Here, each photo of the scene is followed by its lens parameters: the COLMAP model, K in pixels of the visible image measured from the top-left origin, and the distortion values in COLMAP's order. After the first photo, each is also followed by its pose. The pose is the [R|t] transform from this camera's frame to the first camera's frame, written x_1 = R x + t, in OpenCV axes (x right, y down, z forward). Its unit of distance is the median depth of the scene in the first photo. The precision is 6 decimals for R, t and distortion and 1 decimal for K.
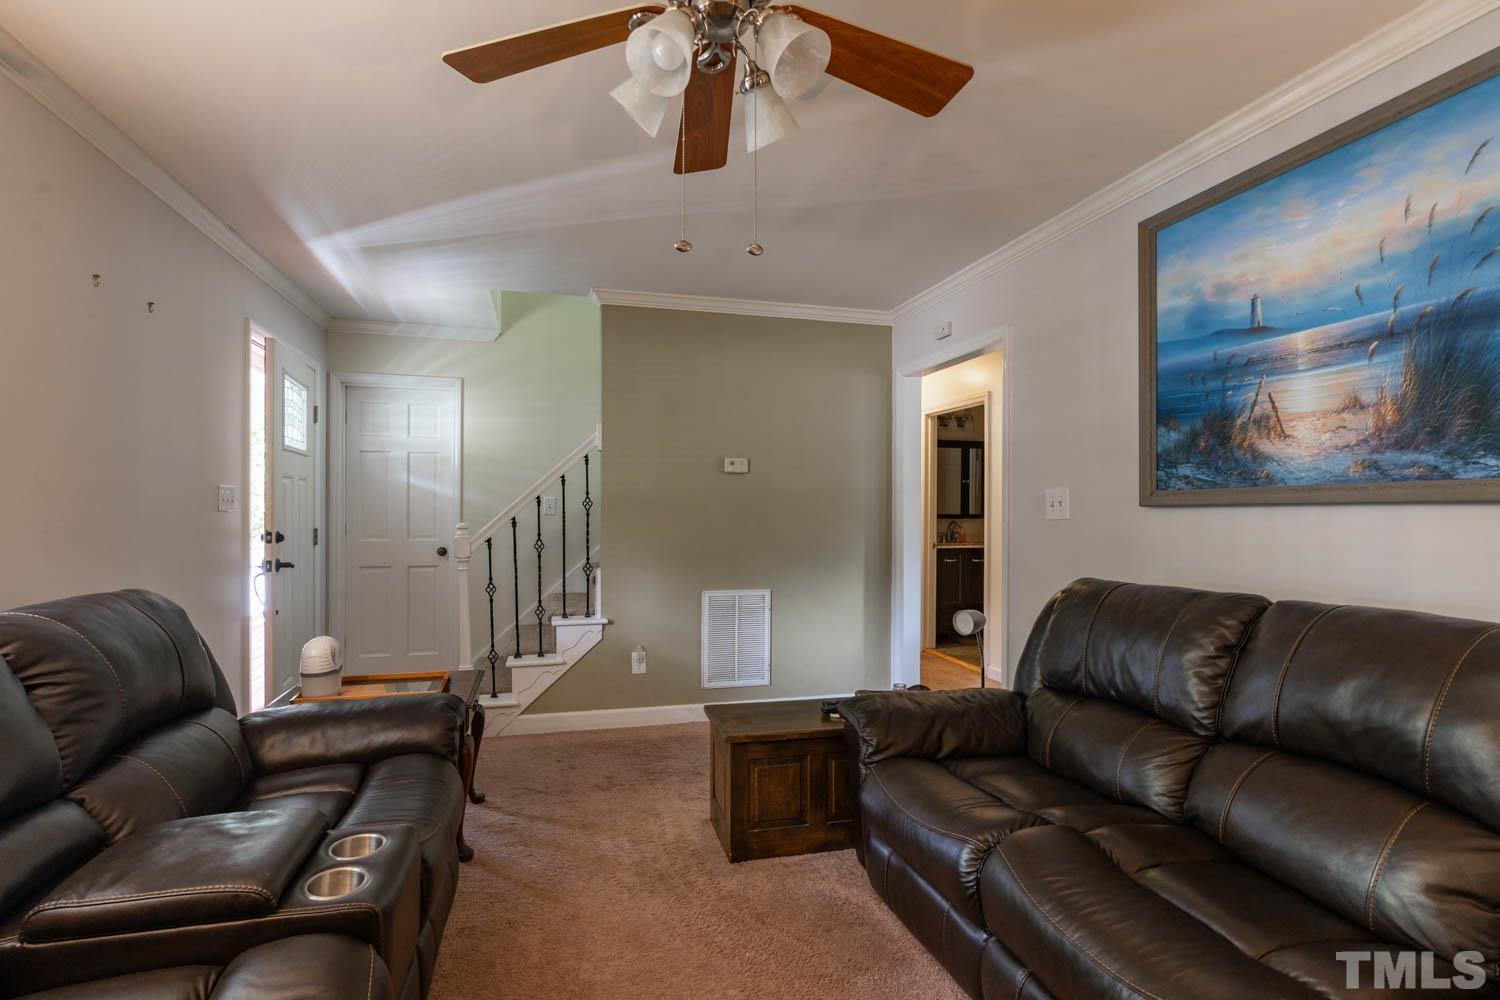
lens RADIAL K [[671.8, 0, 747.1], [0, 671.8, 507.5], [0, 0, 1]] dist [-0.004208, 0.002282]
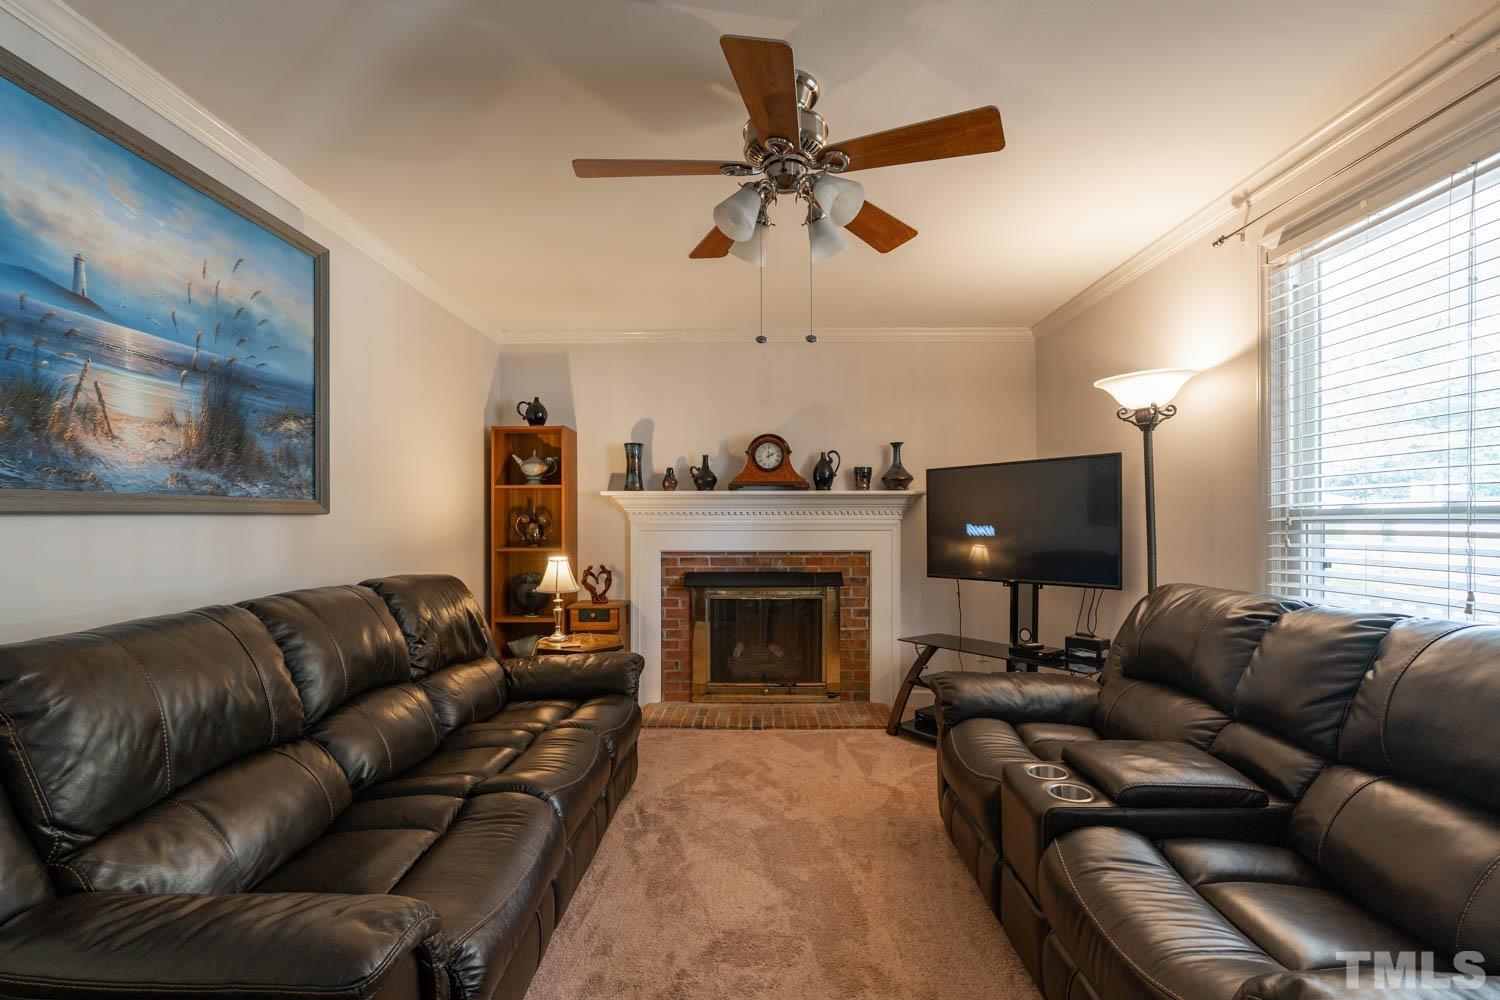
lens RADIAL K [[671.8, 0, 748.5], [0, 671.8, 509.4], [0, 0, 1]] dist [-0.004208, 0.002282]
pose [[-0.954487, 0.002371, 0.298243, -0.275568], [-0.002698, 0.999859, -0.016584, 0.002933], [-0.298240, -0.016633, -0.954346, 1.630175]]
